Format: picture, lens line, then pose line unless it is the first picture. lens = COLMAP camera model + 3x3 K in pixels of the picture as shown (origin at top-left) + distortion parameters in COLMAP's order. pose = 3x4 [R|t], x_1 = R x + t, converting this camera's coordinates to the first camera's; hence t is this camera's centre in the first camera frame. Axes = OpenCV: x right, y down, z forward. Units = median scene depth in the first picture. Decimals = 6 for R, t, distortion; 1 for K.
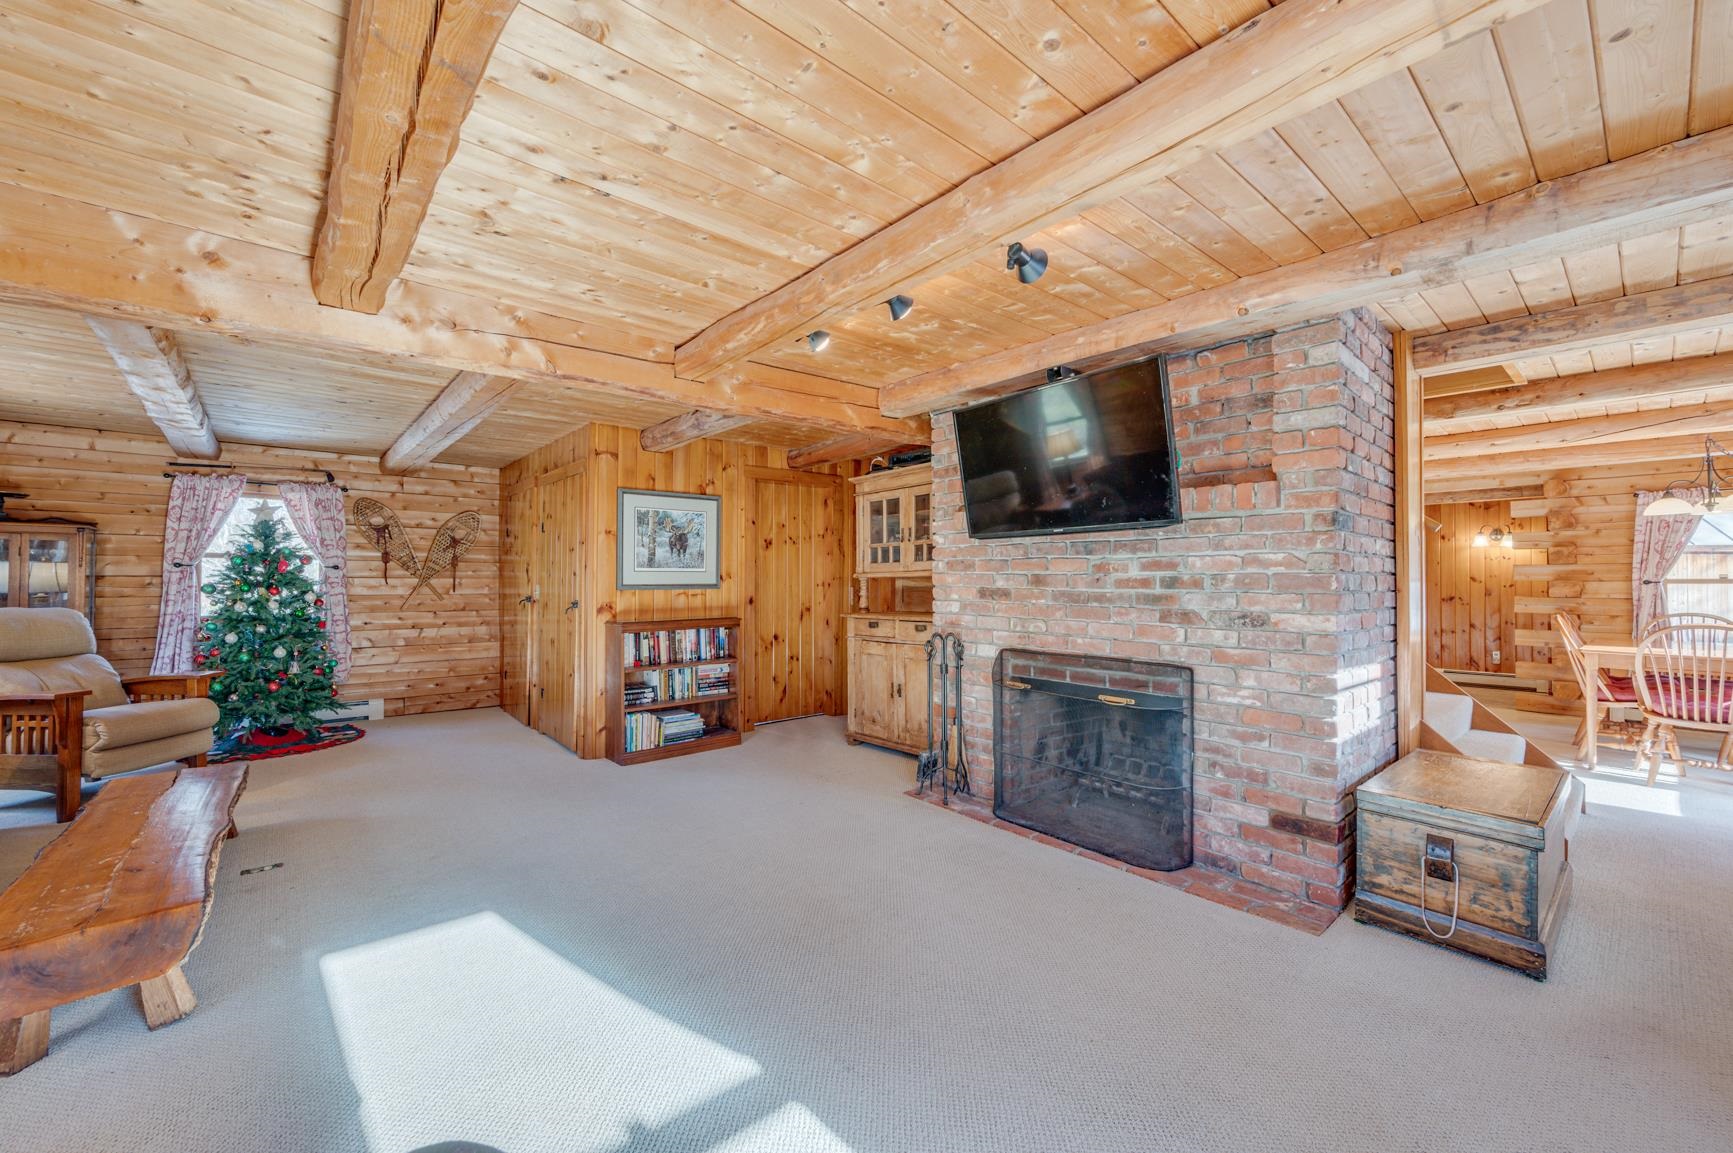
lens RADIAL K [[683.3, 0, 871.8], [0, 683.3, 572.2], [0, 0, 1]] dist [0.000343, 0.000087]
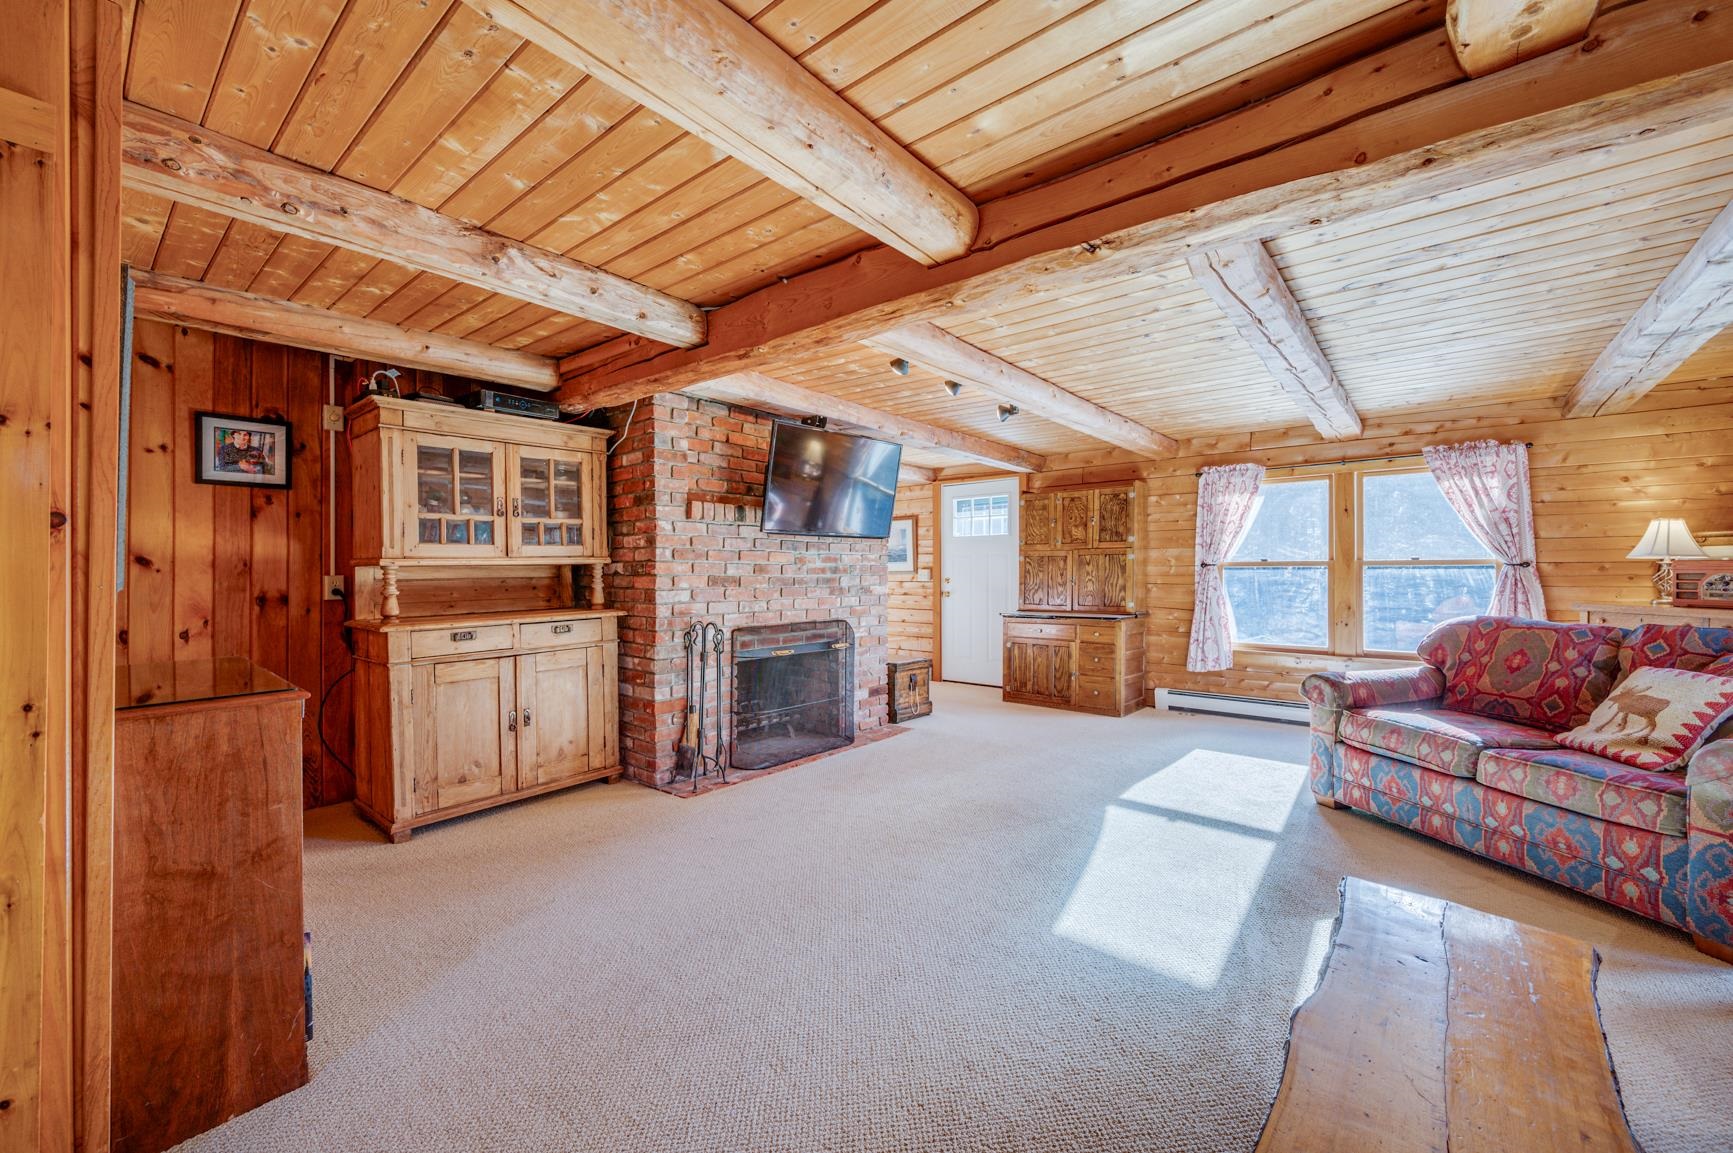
lens RADIAL K [[683.3, 0, 871.8], [0, 683.3, 572.2], [0, 0, 1]] dist [0.000343, 0.000087]
pose [[-0.160037, -0.008391, 0.987075, -1.149696], [-0.012757, 0.999898, 0.006431, 0.008036], [-0.987029, -0.011562, -0.160127, 1.139237]]
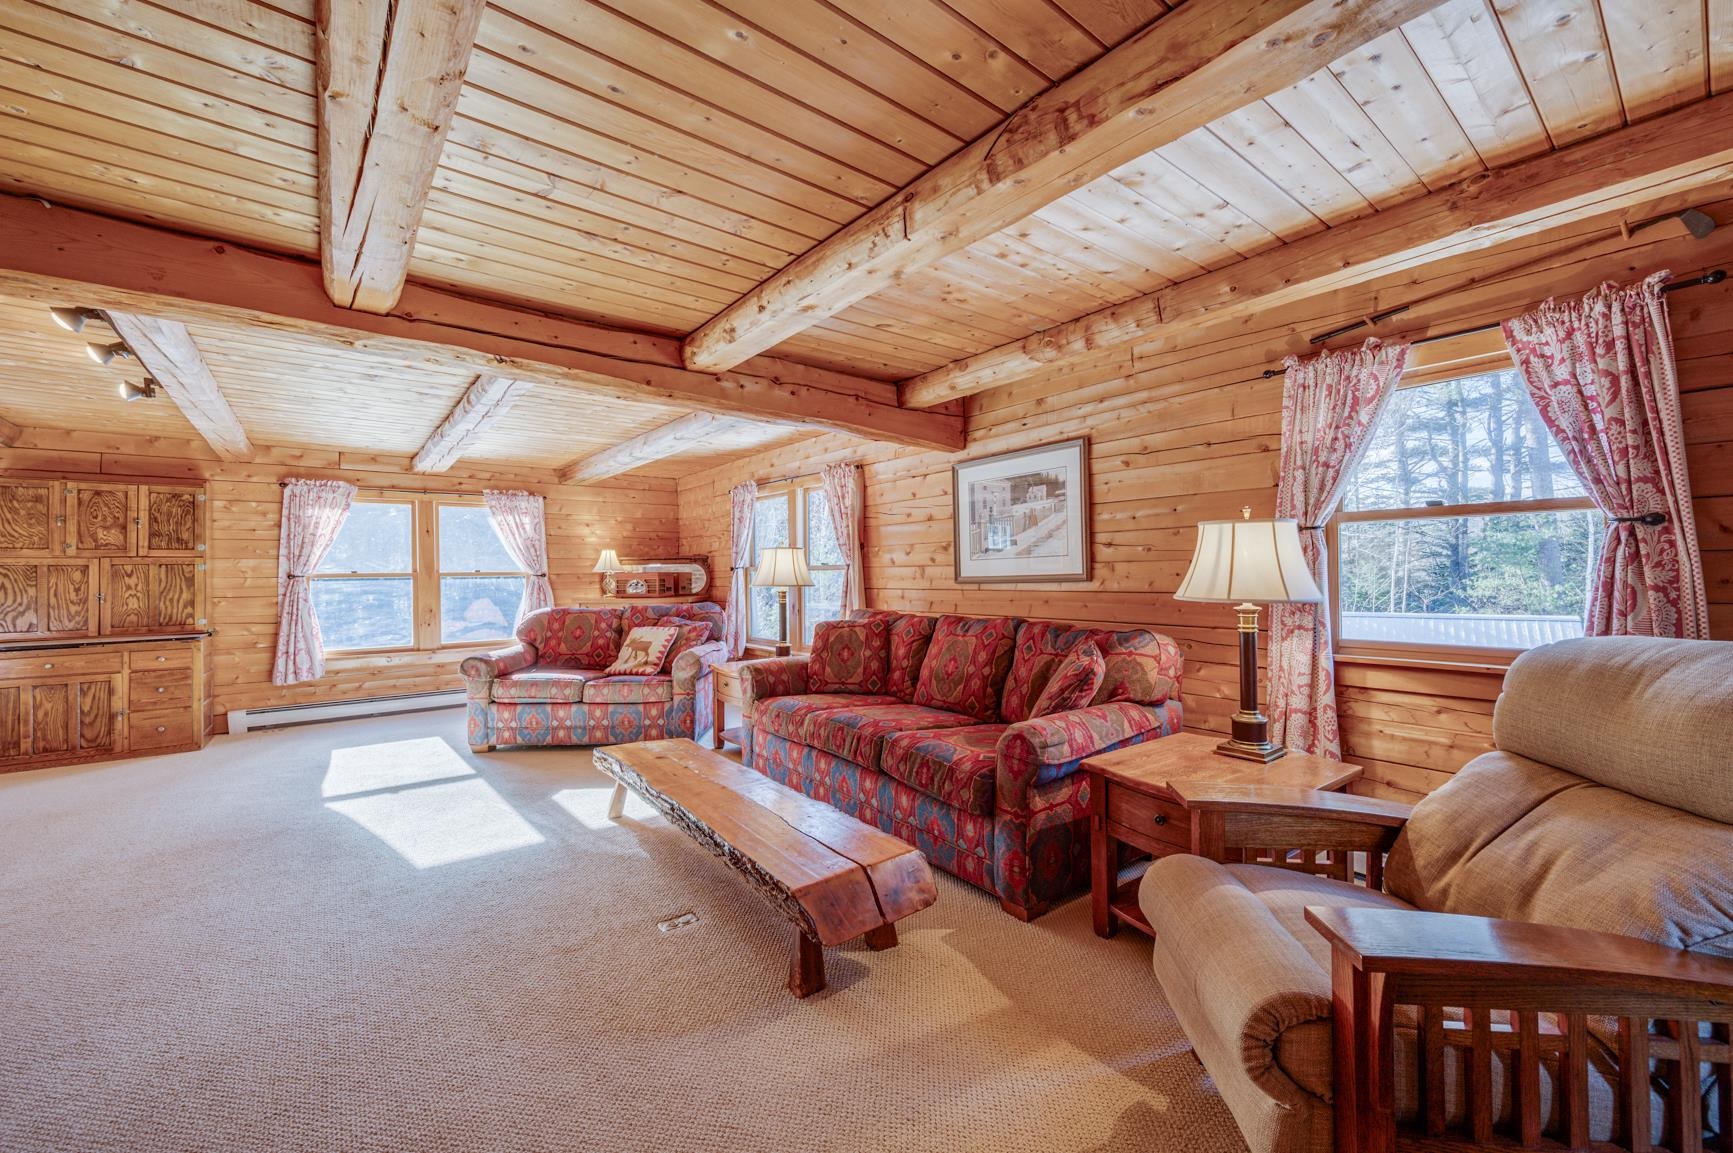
lens RADIAL K [[683.3, 0, 871.8], [0, 683.3, 572.2], [0, 0, 1]] dist [0.000343, 0.000087]
pose [[-0.998995, 0.006701, 0.044319, -1.103324], [0.005899, 0.999817, -0.018210, 0.020611], [-0.044433, -0.017930, -0.998851, 1.753424]]
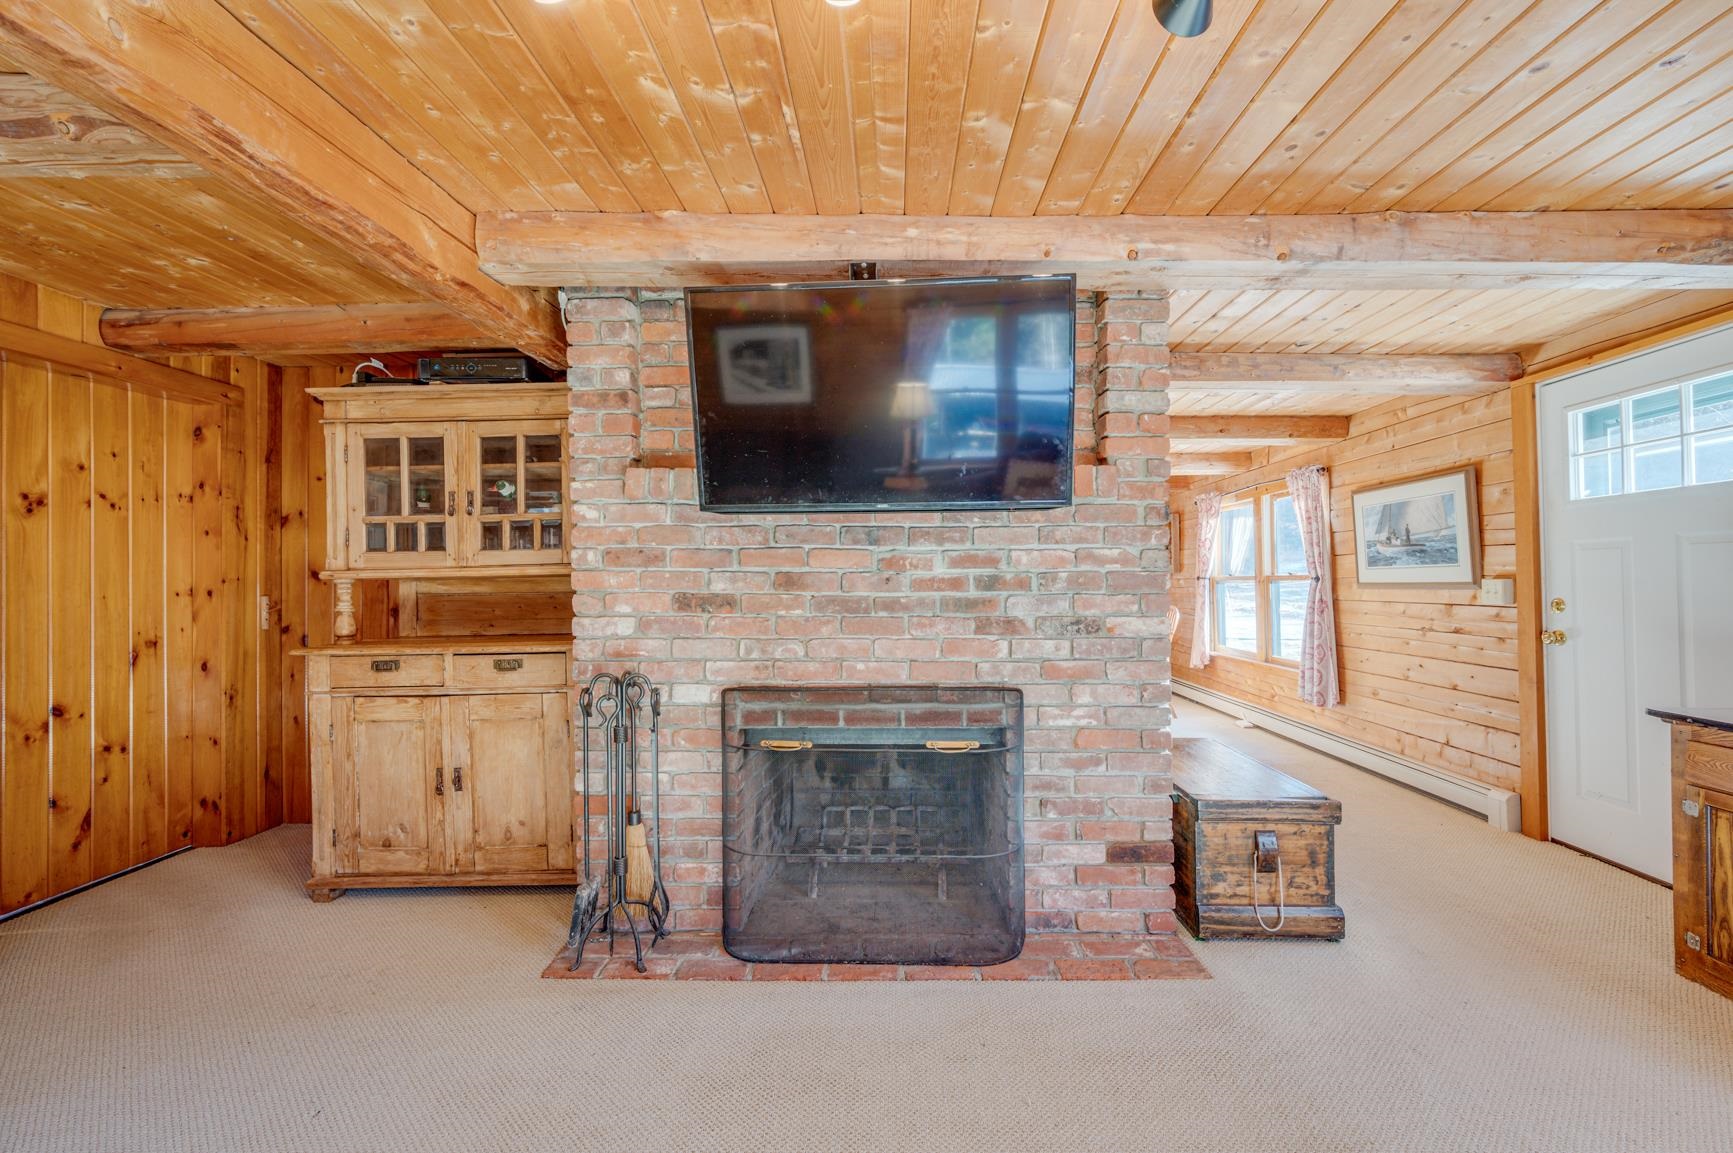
lens RADIAL K [[683.3, 0, 871.8], [0, 683.3, 572.2], [0, 0, 1]] dist [0.000343, 0.000087]
pose [[0.662611, 0.002837, 0.748959, -0.234656], [-0.003055, 0.999995, -0.001085, 0.004040], [-0.748958, -0.001569, 0.662616, 0.564162]]
